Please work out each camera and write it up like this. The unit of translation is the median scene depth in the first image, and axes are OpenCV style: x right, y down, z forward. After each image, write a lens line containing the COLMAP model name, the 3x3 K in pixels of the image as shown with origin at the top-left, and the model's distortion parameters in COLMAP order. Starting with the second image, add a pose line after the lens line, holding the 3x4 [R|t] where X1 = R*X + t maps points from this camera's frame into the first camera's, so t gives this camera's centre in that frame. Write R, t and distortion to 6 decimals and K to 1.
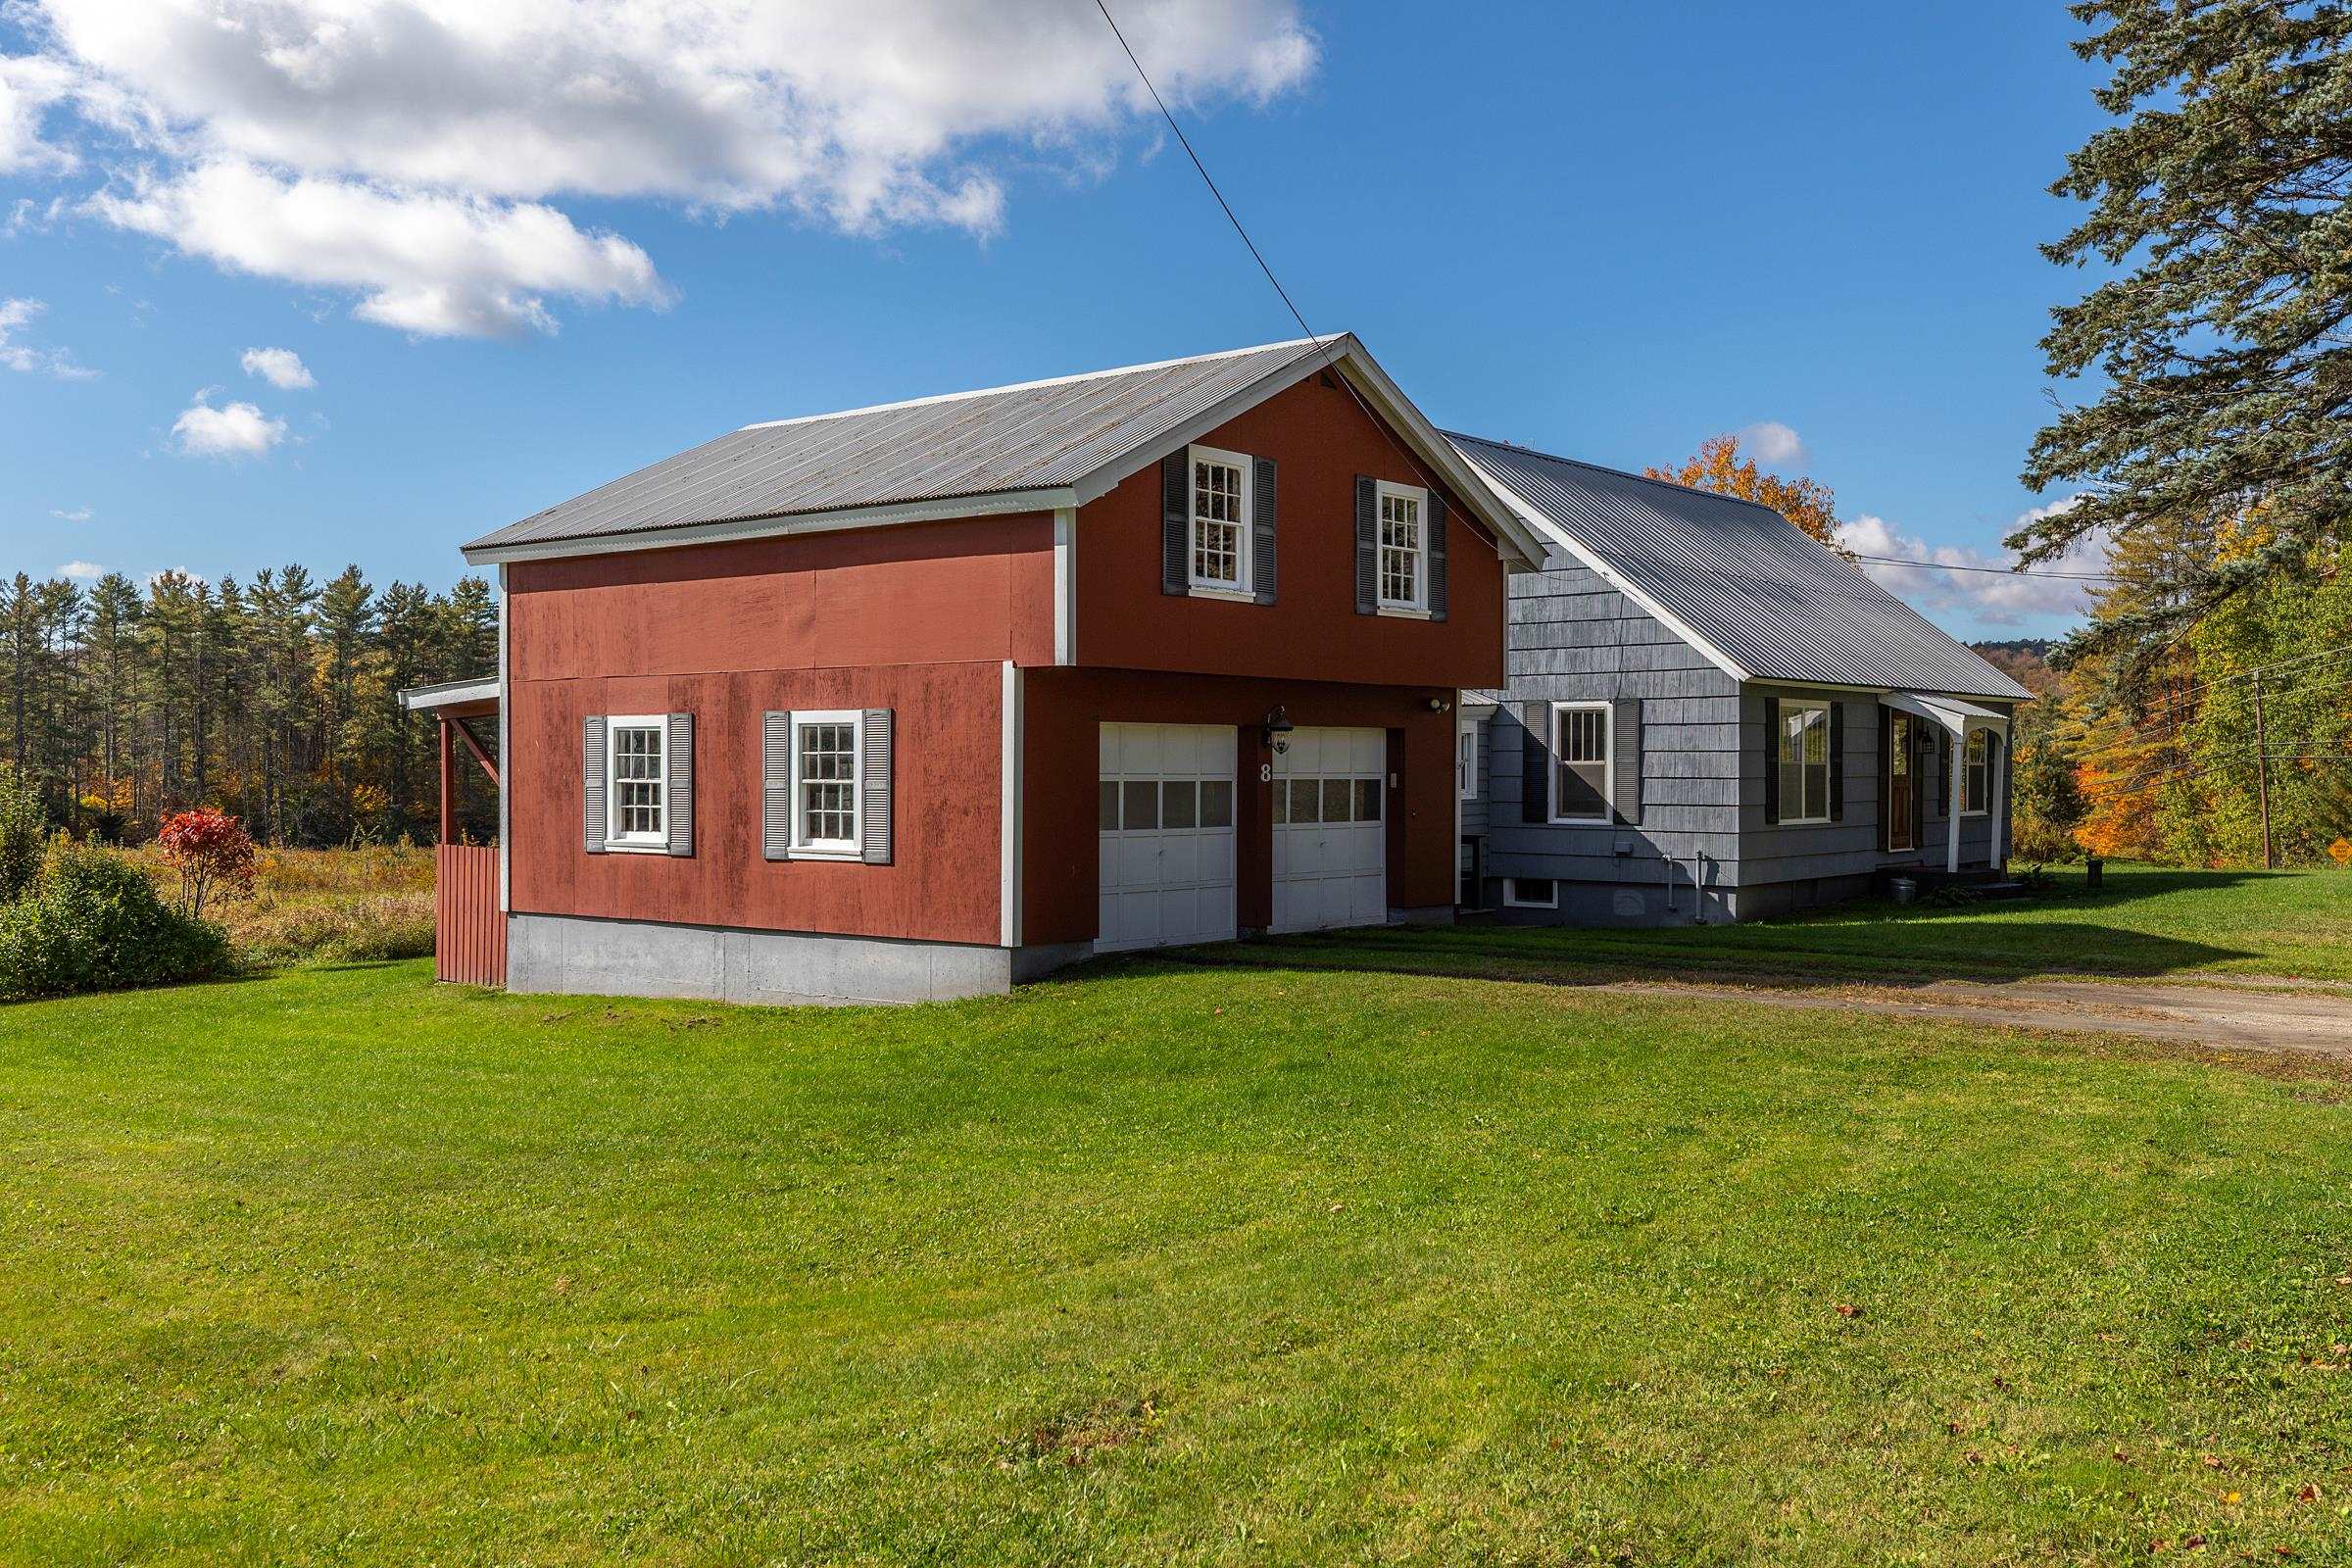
lens RADIAL K [[2110.5, 0, 1176.0], [0, 2110.5, 784.0], [0, 0, 1]] dist [-0.007186, 0.003845]
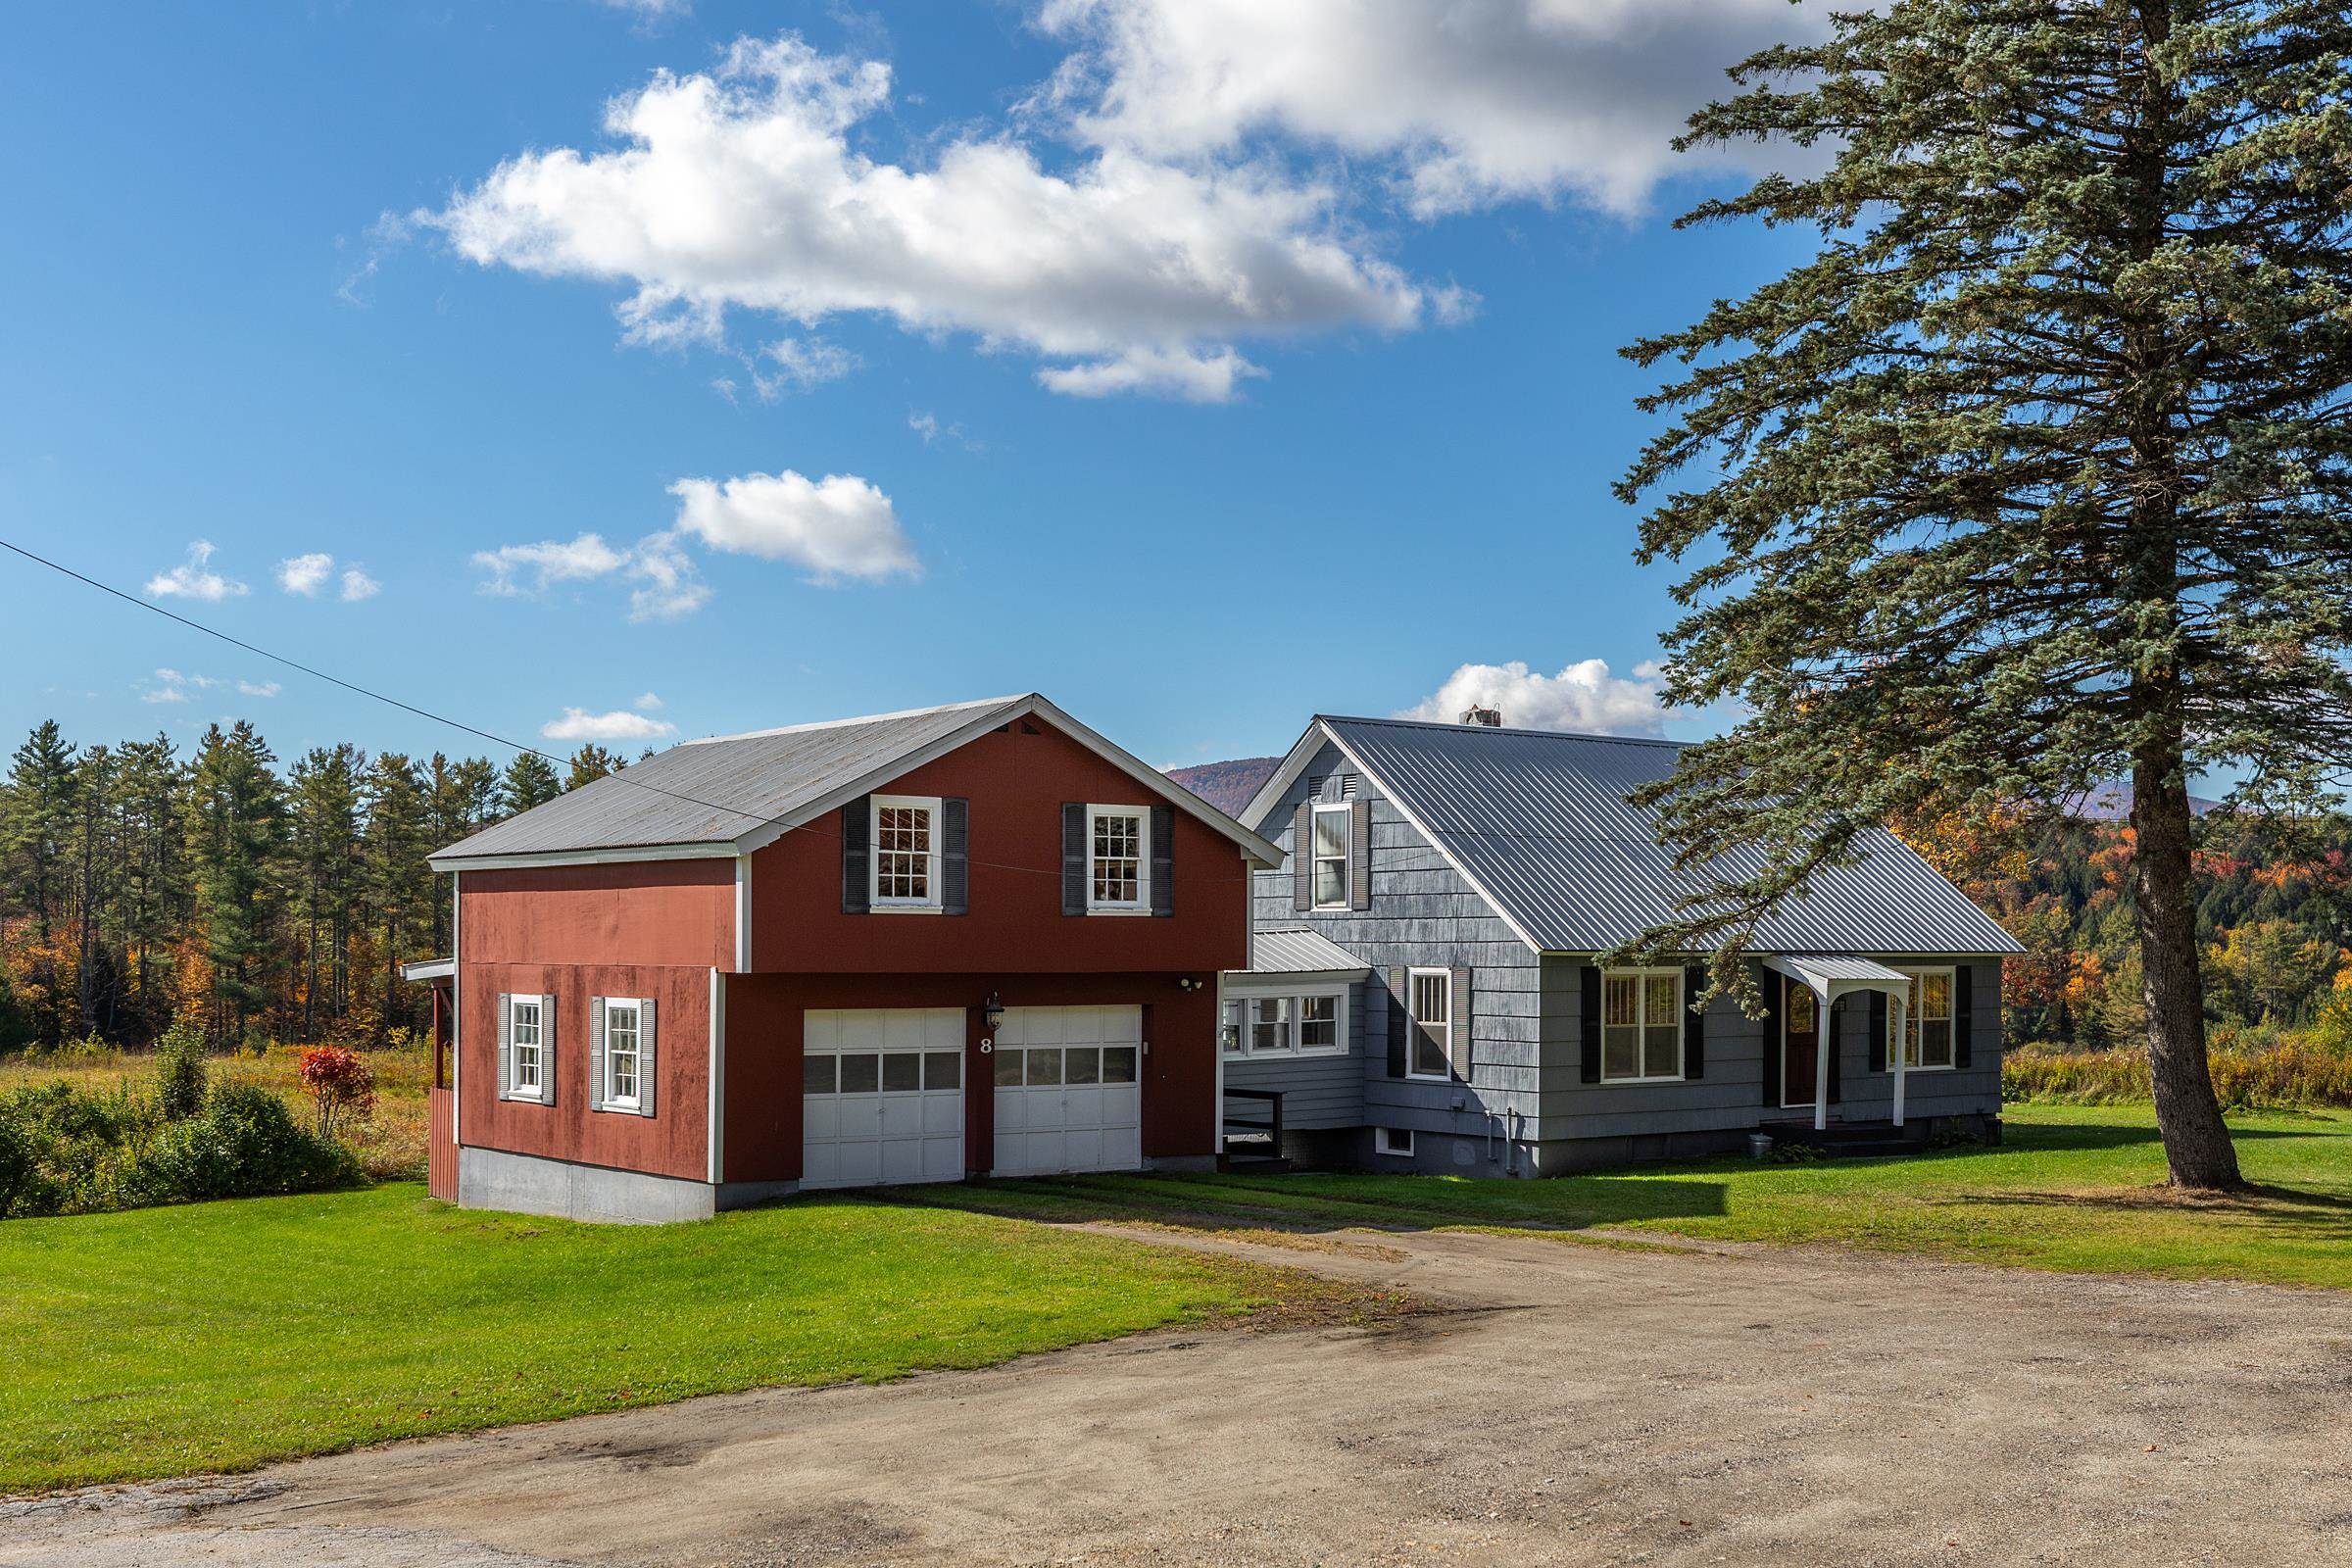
lens RADIAL K [[2541.7, 0, 1167.9], [0, 2541.7, 930.0], [0, 0, 1]] dist [-0.005295, -0.003611]
pose [[0.971552, 0.001198, -0.236824, 0.482506], [-0.004797, 0.999882, -0.014623, -0.050134], [0.236779, 0.015343, 0.971443, -0.405136]]
